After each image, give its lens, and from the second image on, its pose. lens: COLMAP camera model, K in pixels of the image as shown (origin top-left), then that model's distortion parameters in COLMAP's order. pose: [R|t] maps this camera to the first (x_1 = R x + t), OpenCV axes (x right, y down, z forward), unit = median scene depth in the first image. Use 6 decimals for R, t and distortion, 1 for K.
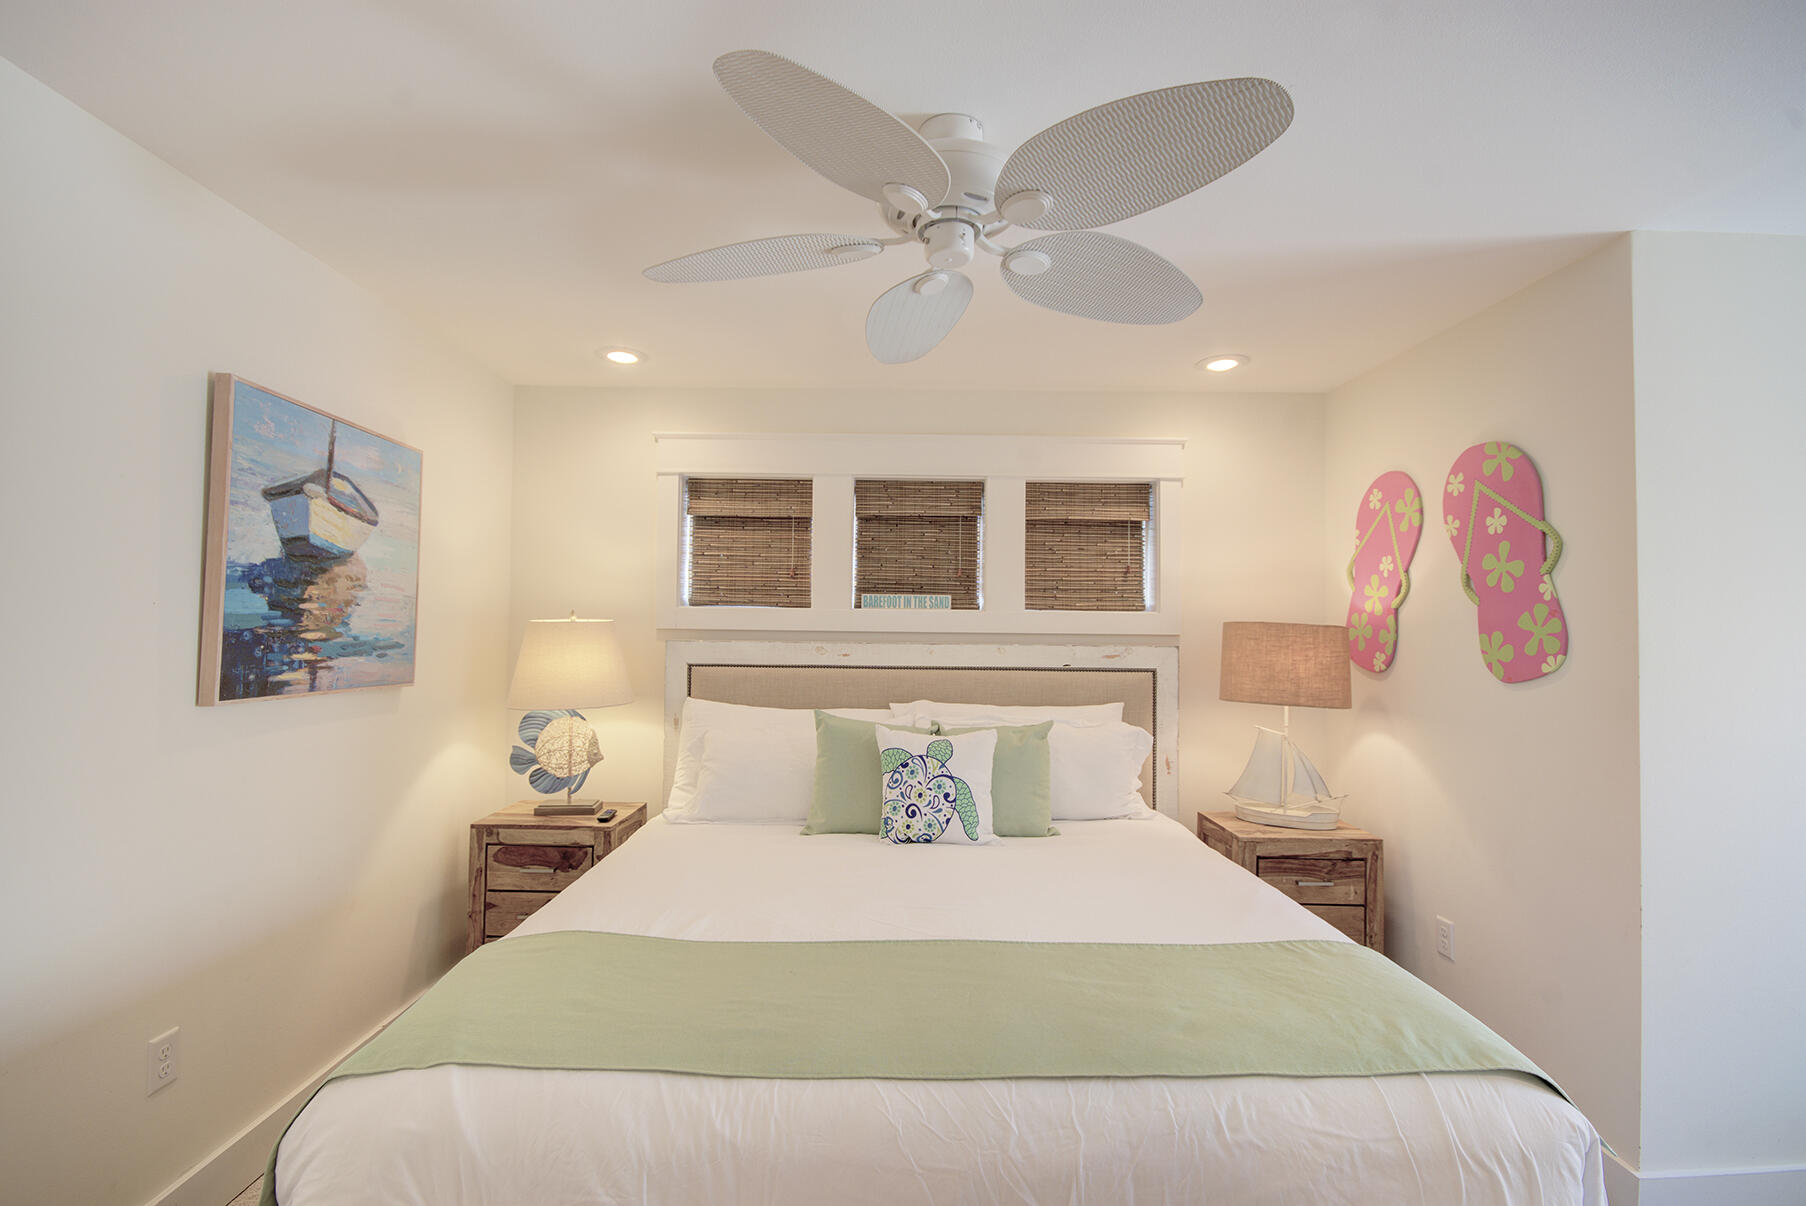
lens RADIAL K [[798.2, 0, 893.4], [0, 798.2, 608.9], [0, 0, 1]] dist [-0.002256, -0.000995]
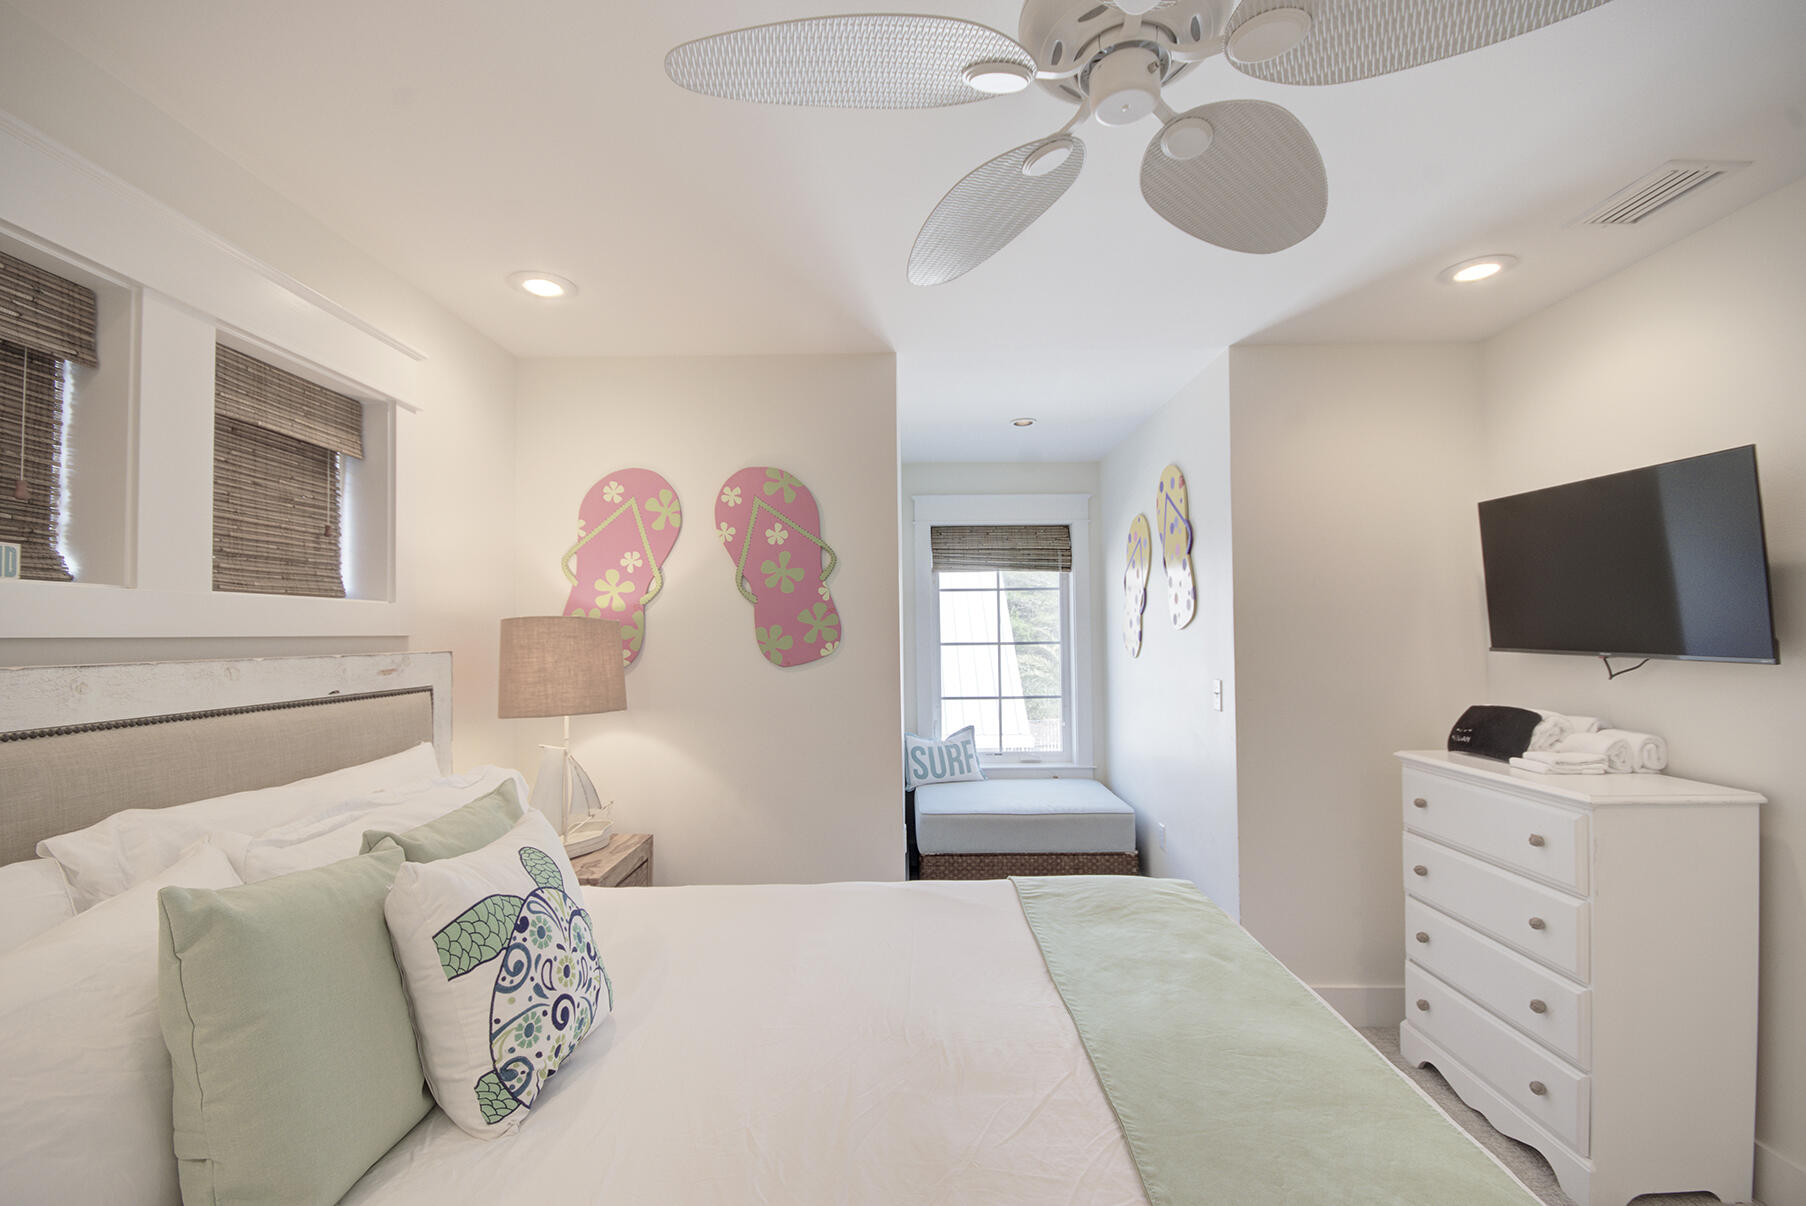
lens RADIAL K [[774.7, 0, 902.5], [0, 774.7, 620.3], [0, 0, 1]] dist [-0.001127, -0.000202]
pose [[0.021532, 0.004577, 0.999758, -0.350197], [-0.011608, 0.999923, -0.004328, 0.020248], [-0.999701, -0.011512, 0.021583, 0.654997]]
